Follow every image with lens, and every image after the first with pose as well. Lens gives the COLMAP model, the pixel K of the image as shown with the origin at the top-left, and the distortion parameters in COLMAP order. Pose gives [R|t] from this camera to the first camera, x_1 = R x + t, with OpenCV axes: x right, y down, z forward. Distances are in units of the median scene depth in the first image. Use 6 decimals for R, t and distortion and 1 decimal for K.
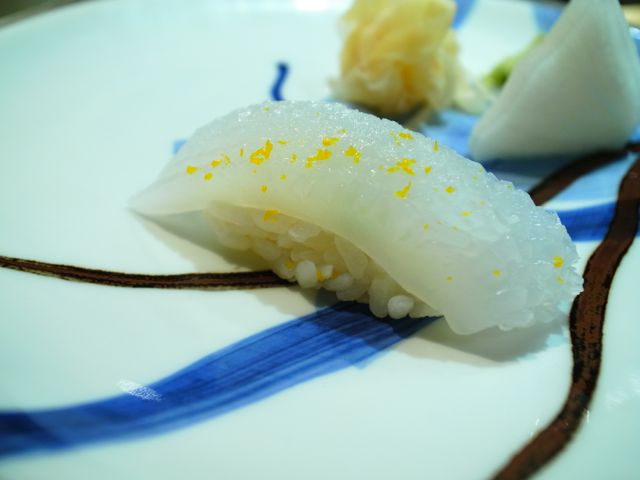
lens RADIAL K [[519.5, 0, 319.6], [0, 519.5, 237.0], [0, 0, 1]] dist [-0.047592, 0.004992]
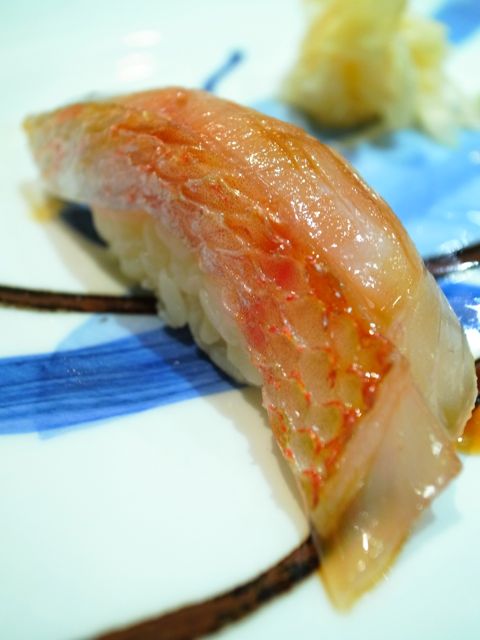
lens RADIAL K [[519.5, 0, 238.6], [0, 519.5, 318.9], [0, 0, 1]] dist [-0.047592, 0.004992]
pose [[0.954892, 0.205798, -0.214078, 0.441806], [-0.175955, 0.972845, 0.150372, -0.078932], [0.239211, -0.105921, 0.965173, 0.315787]]
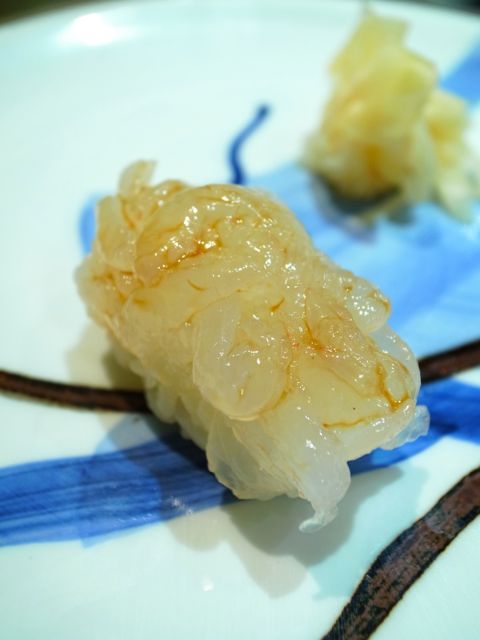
lens RADIAL K [[519.5, 0, 239.5], [0, 519.5, 319.4], [0, 0, 1]] dist [-0.047592, 0.004992]
pose [[0.940010, 0.242584, -0.239862, 0.408370], [-0.200613, 0.961759, 0.186479, -0.314368], [0.275926, -0.127173, 0.952729, 0.250106]]
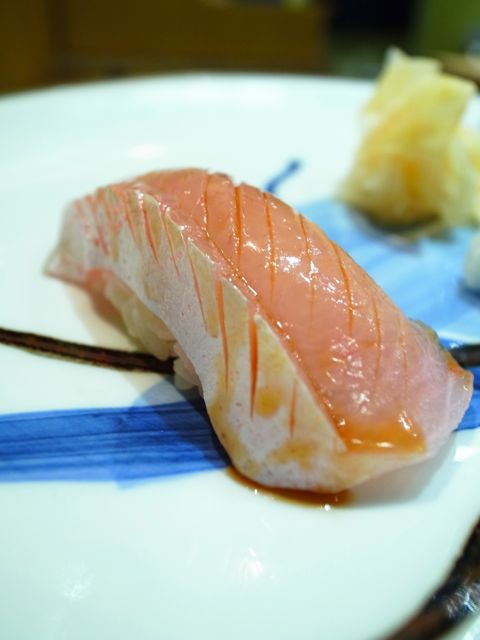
lens RADIAL K [[519.5, 0, 242.2], [0, 519.5, 324.5], [0, 0, 1]] dist [-0.047592, 0.004992]
pose [[0.934722, 0.186583, -0.302460, 0.374693], [-0.211343, 0.976080, -0.051005, 0.028783], [0.285709, 0.111598, 0.951796, 0.306122]]
